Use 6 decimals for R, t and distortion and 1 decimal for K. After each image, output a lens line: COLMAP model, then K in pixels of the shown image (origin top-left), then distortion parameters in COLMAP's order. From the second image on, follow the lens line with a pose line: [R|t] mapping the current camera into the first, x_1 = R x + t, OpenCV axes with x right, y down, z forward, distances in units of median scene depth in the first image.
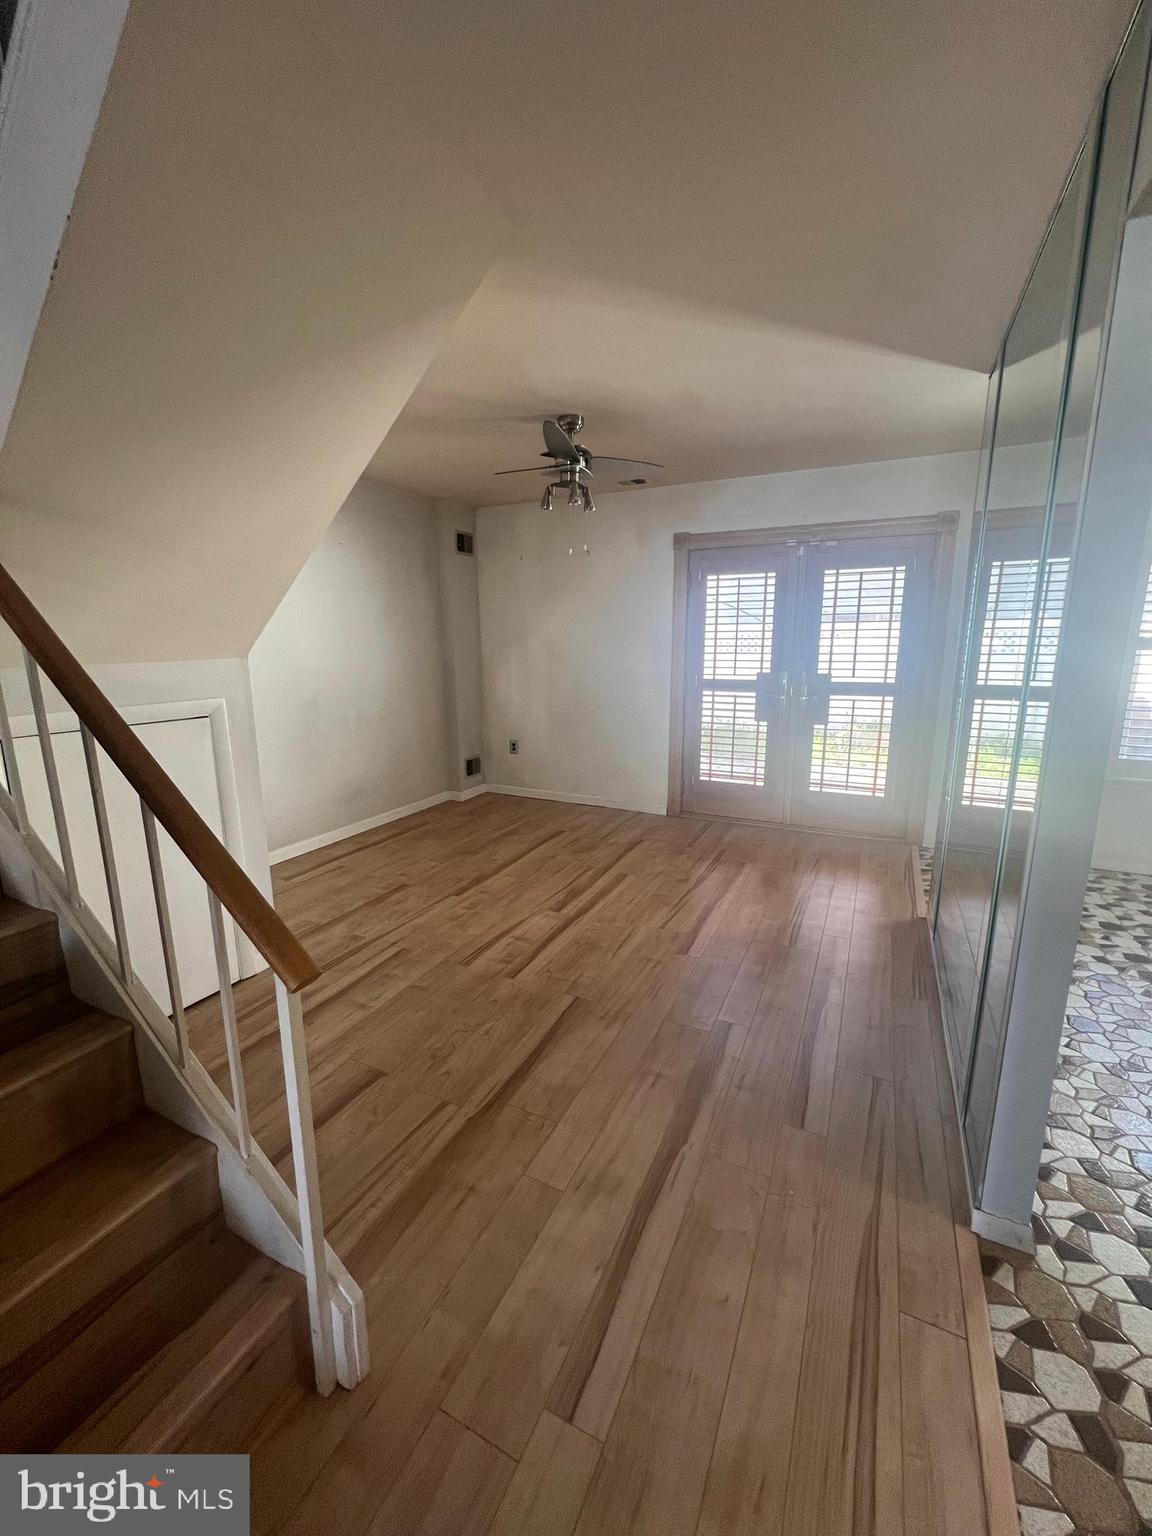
lens RADIAL K [[613.8, 0, 579.5], [0, 613.8, 764.6], [0, 0, 1]] dist [-0.000837, -0.000326]
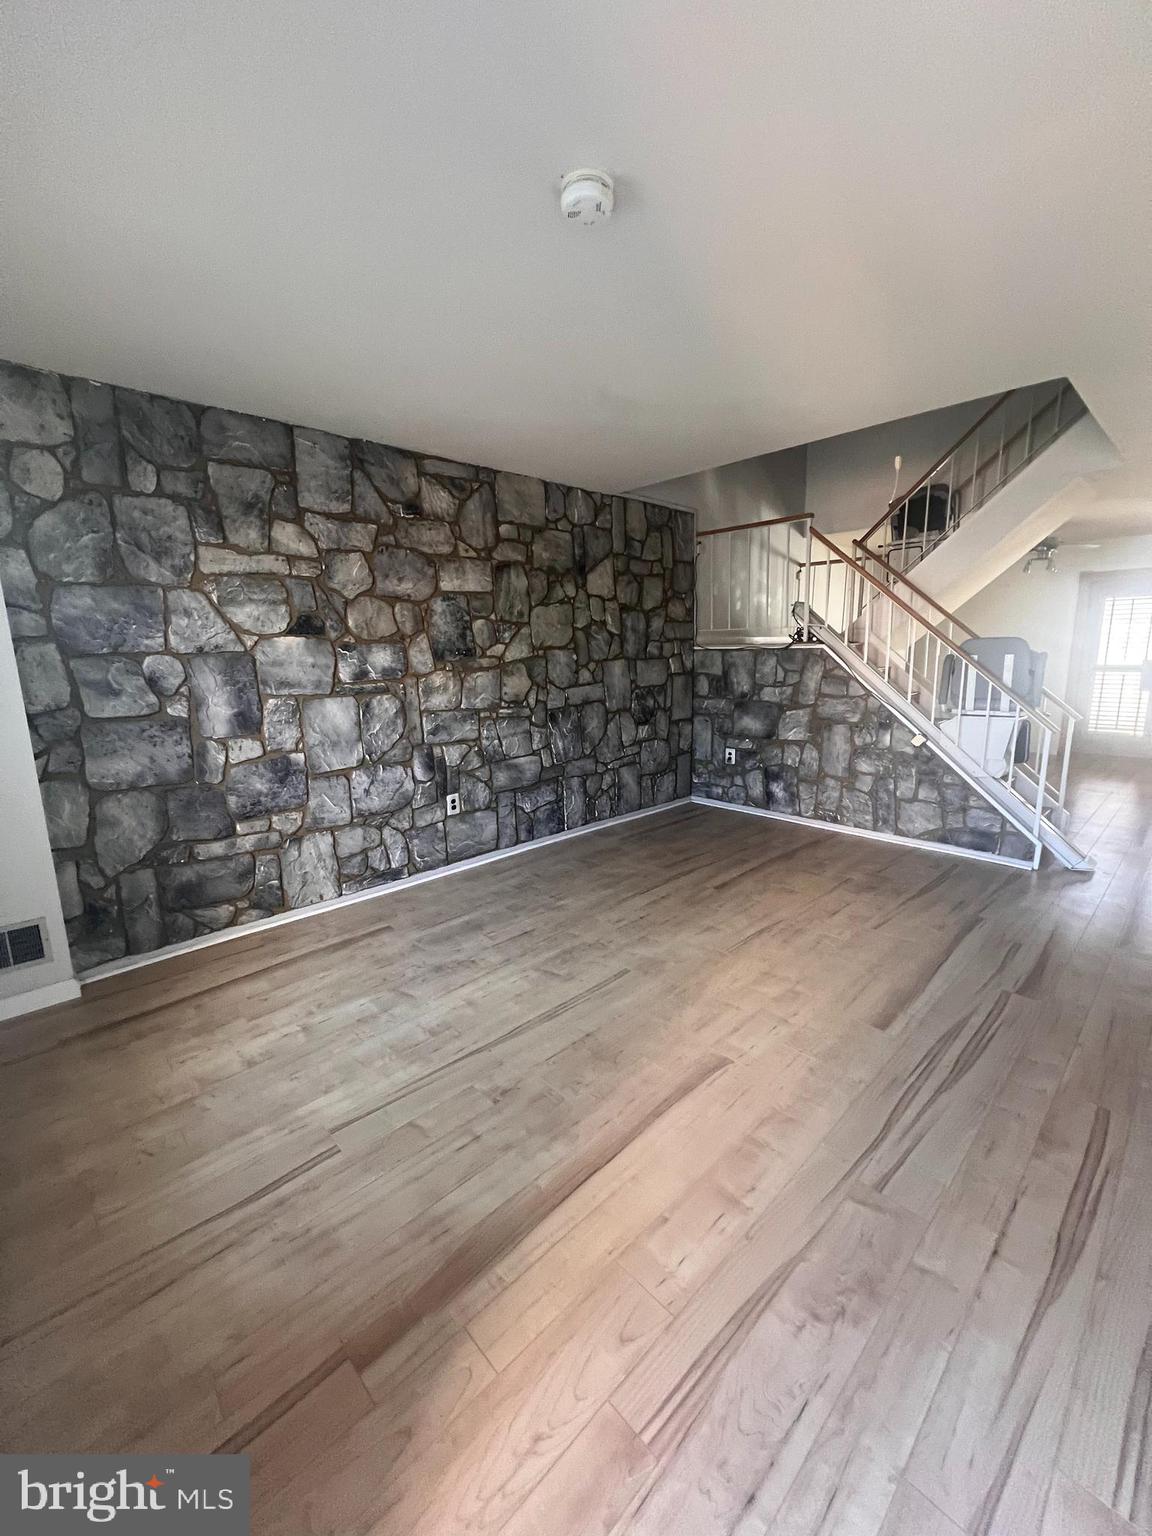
lens RADIAL K [[613.8, 0, 579.5], [0, 613.8, 764.6], [0, 0, 1]] dist [-0.000837, -0.000326]
pose [[0.936926, 0.049556, -0.345998, -0.609288], [-0.053282, 0.998579, -0.001261, 0.237238], [0.345444, 0.019617, 0.938234, -1.153475]]
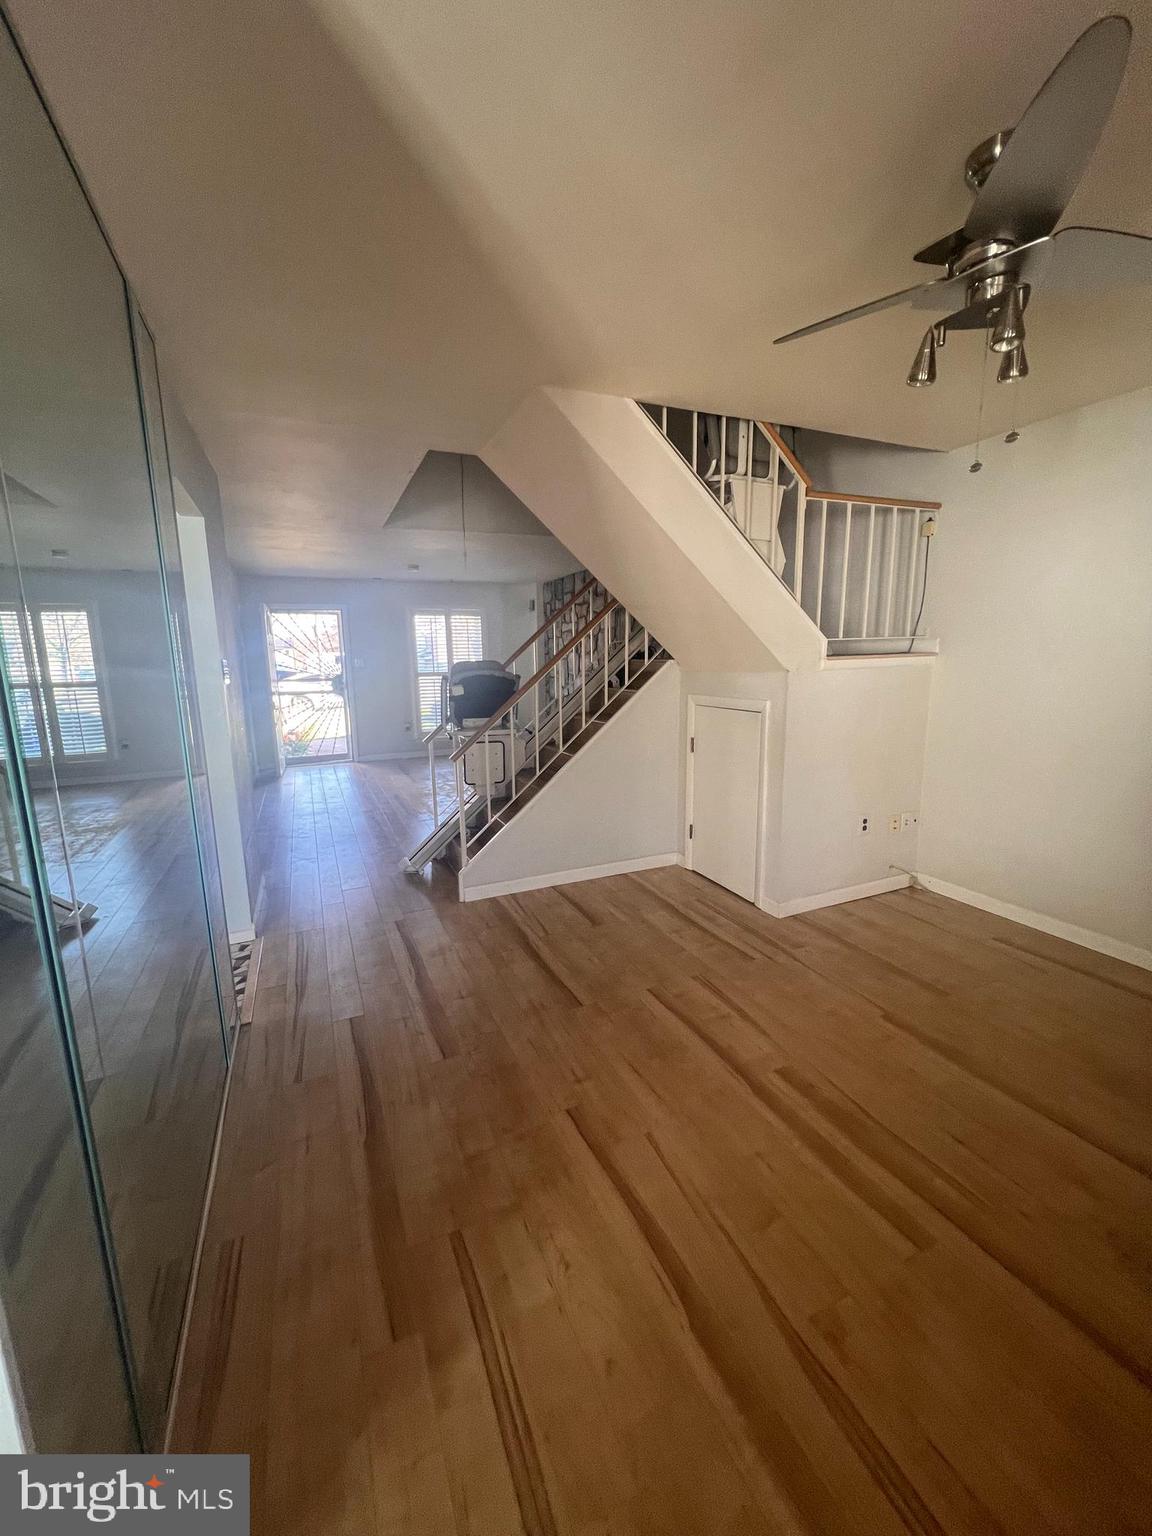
lens RADIAL K [[613.8, 0, 579.5], [0, 613.8, 764.6], [0, 0, 1]] dist [-0.000837, -0.000326]
pose [[-0.636138, 0.151750, -0.756506, 0.496665], [-0.133963, 0.943855, 0.301979, -0.220574], [0.759857, 0.293444, -0.580093, 1.013025]]
